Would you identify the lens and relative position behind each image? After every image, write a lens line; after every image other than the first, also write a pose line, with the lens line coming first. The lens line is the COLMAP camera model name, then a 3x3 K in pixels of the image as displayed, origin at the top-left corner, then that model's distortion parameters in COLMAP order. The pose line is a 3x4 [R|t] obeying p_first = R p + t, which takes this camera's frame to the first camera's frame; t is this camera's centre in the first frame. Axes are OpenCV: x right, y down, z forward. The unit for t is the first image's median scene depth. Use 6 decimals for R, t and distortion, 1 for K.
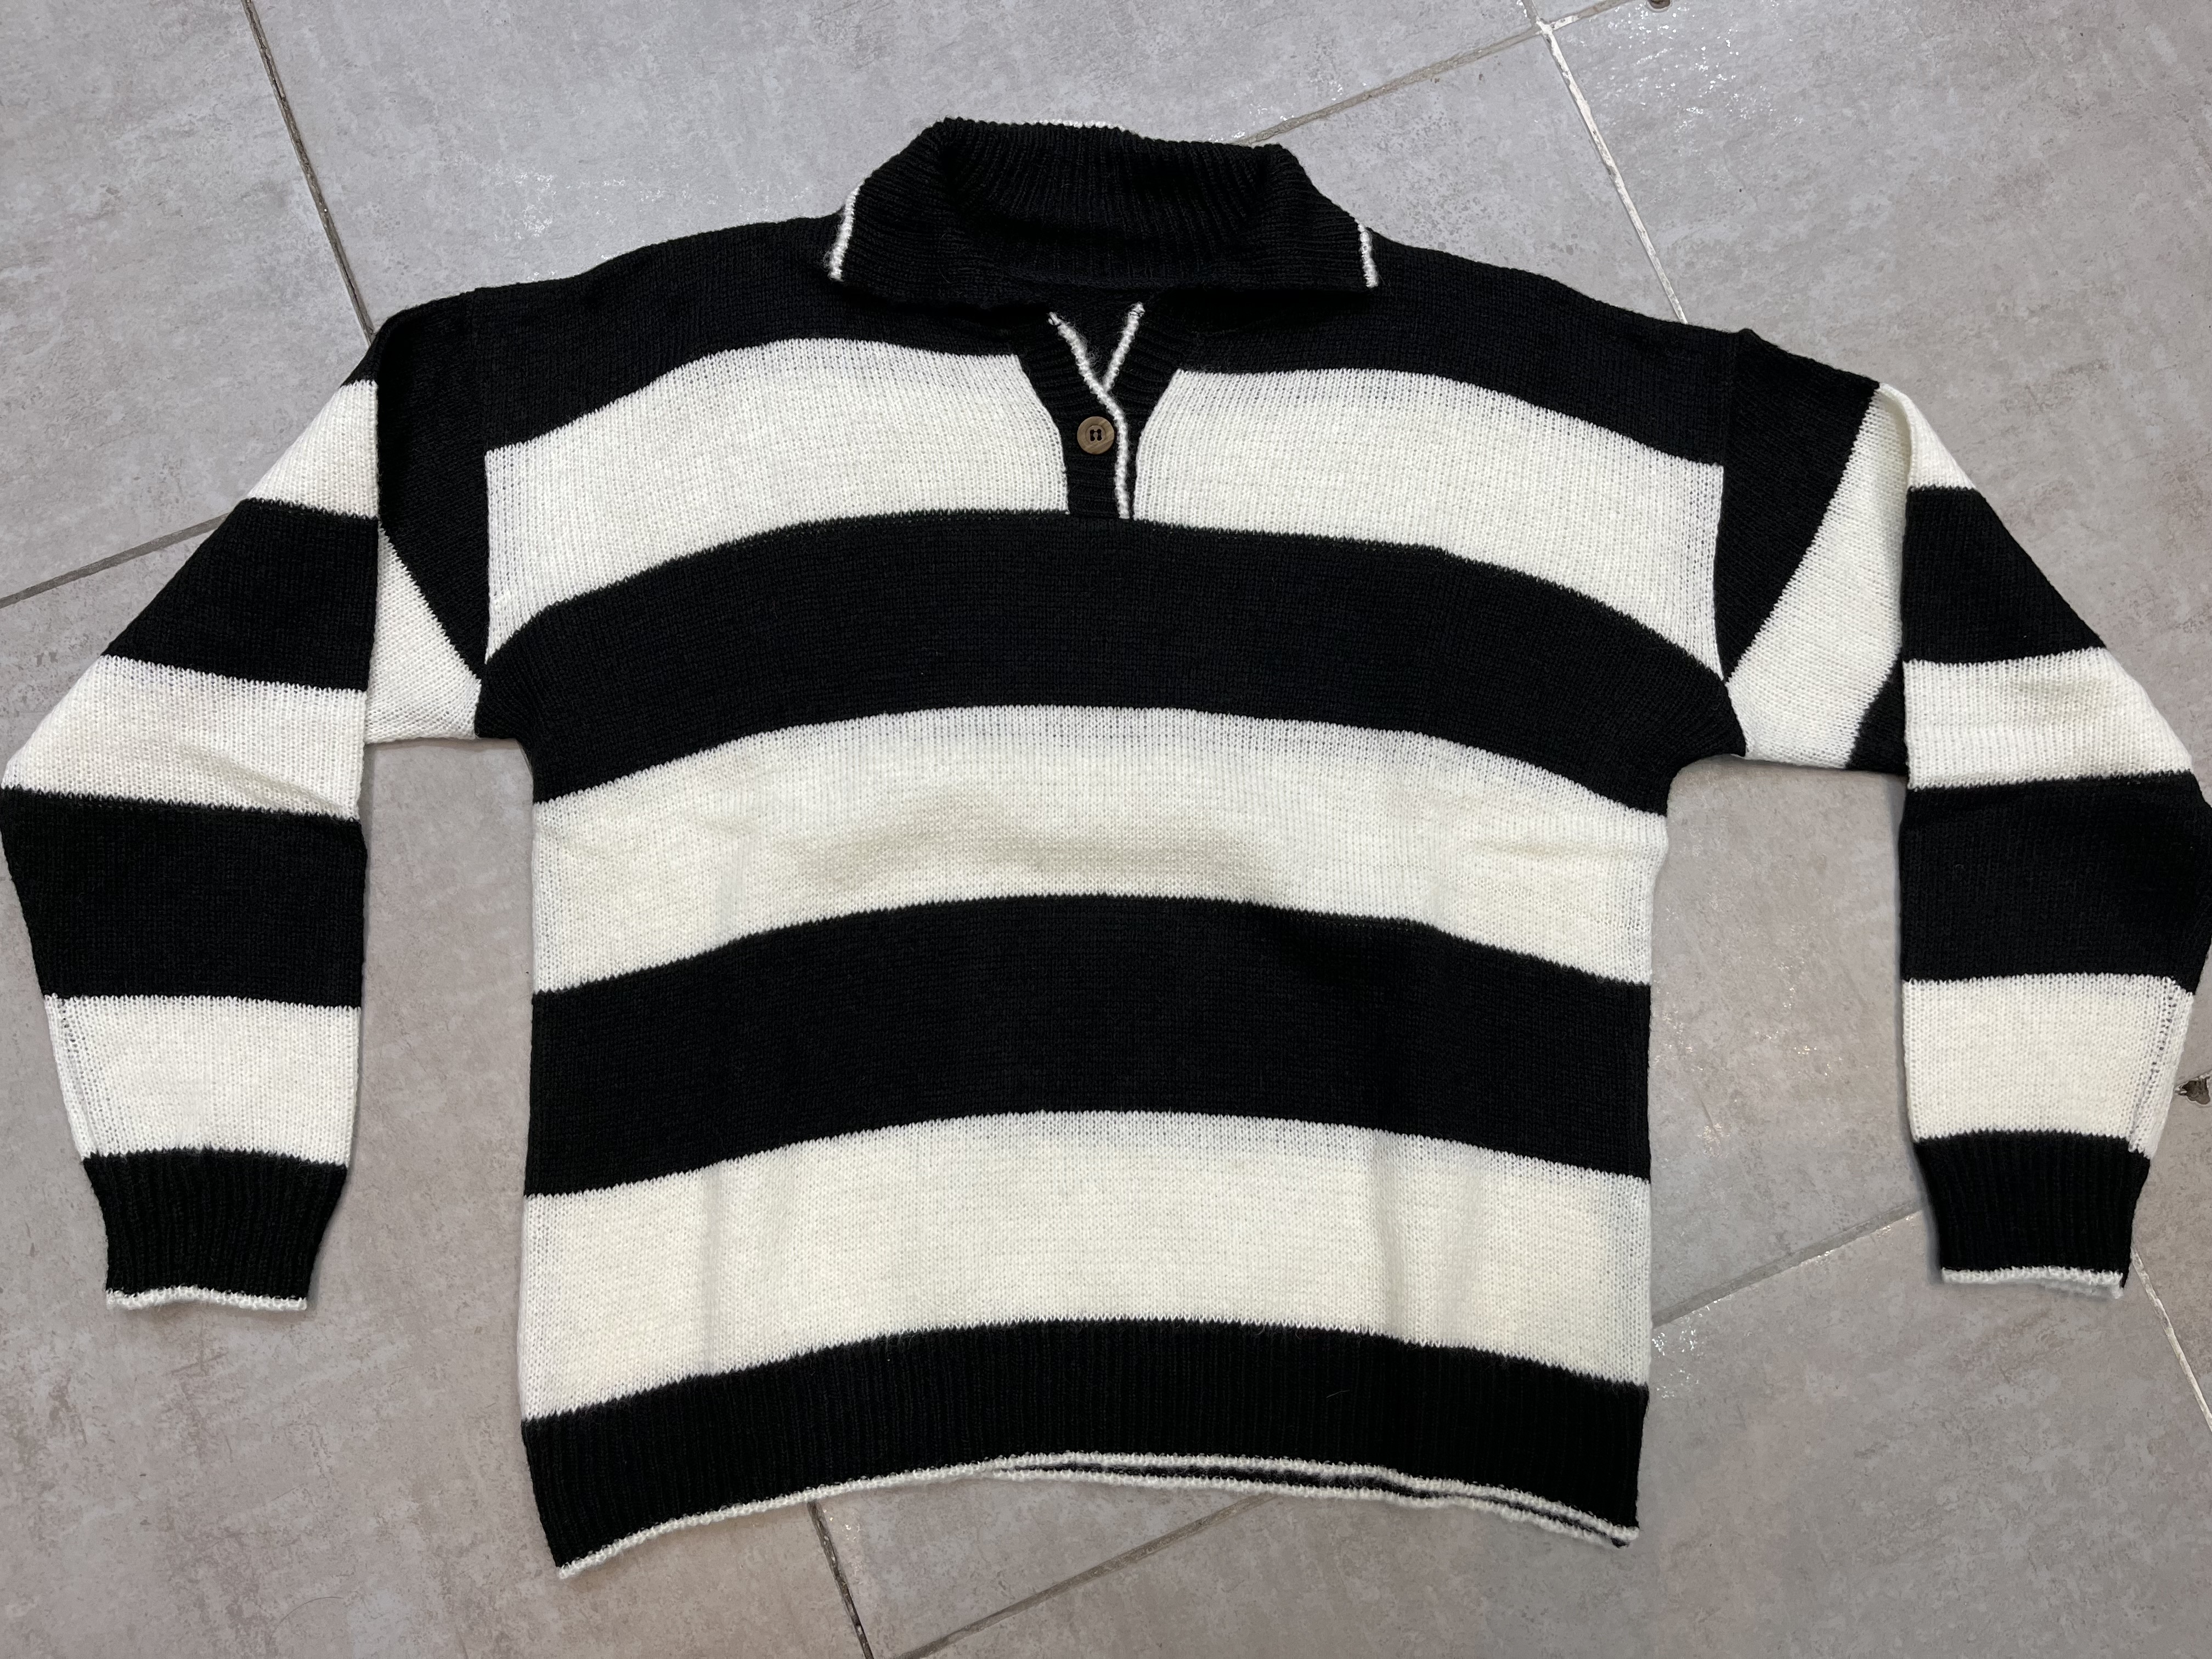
lens RADIAL K [[1533.1, 0, 1106.0], [0, 1533.1, 829.5], [0, 0, 1]] dist [0.087580, -0.114106]
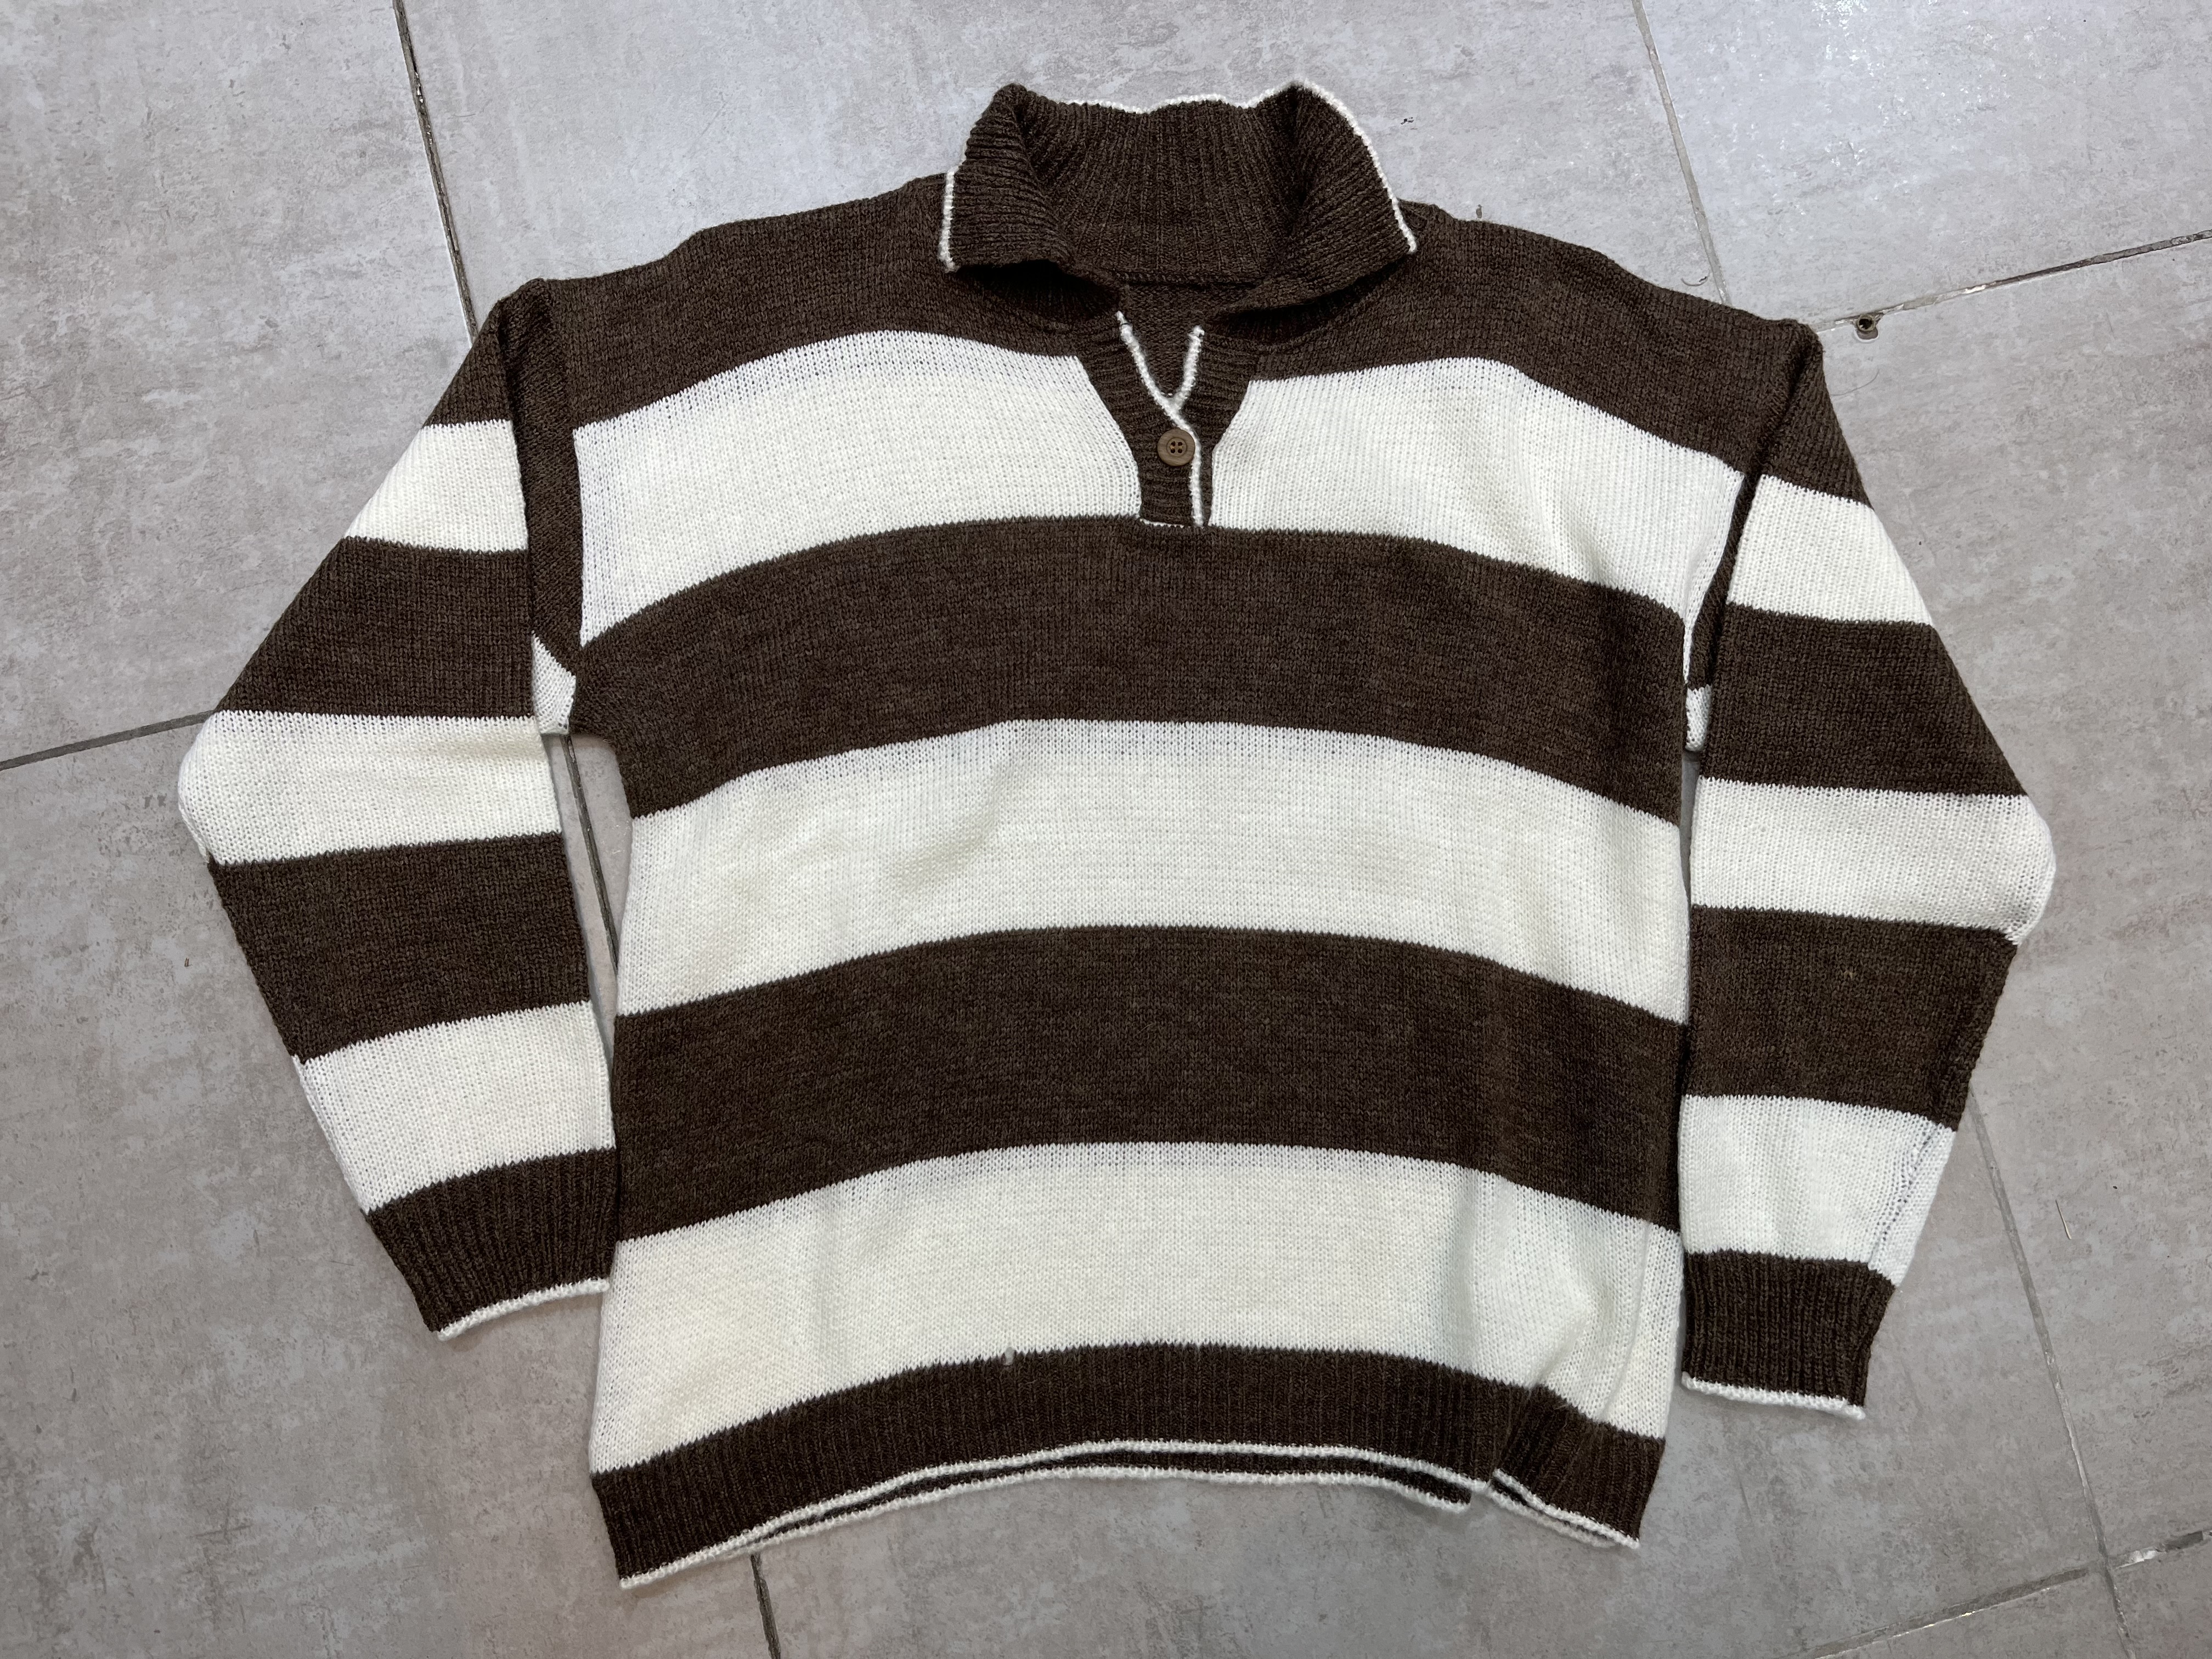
lens RADIAL K [[1533.1, 0, 1106.0], [0, 1533.1, 829.5], [0, 0, 1]] dist [0.087580, -0.114106]
pose [[0.989777, 0.141517, -0.017721, -0.054006], [-0.140846, 0.989425, 0.034651, -0.202436], [0.022437, -0.031801, 0.999242, 0.014543]]
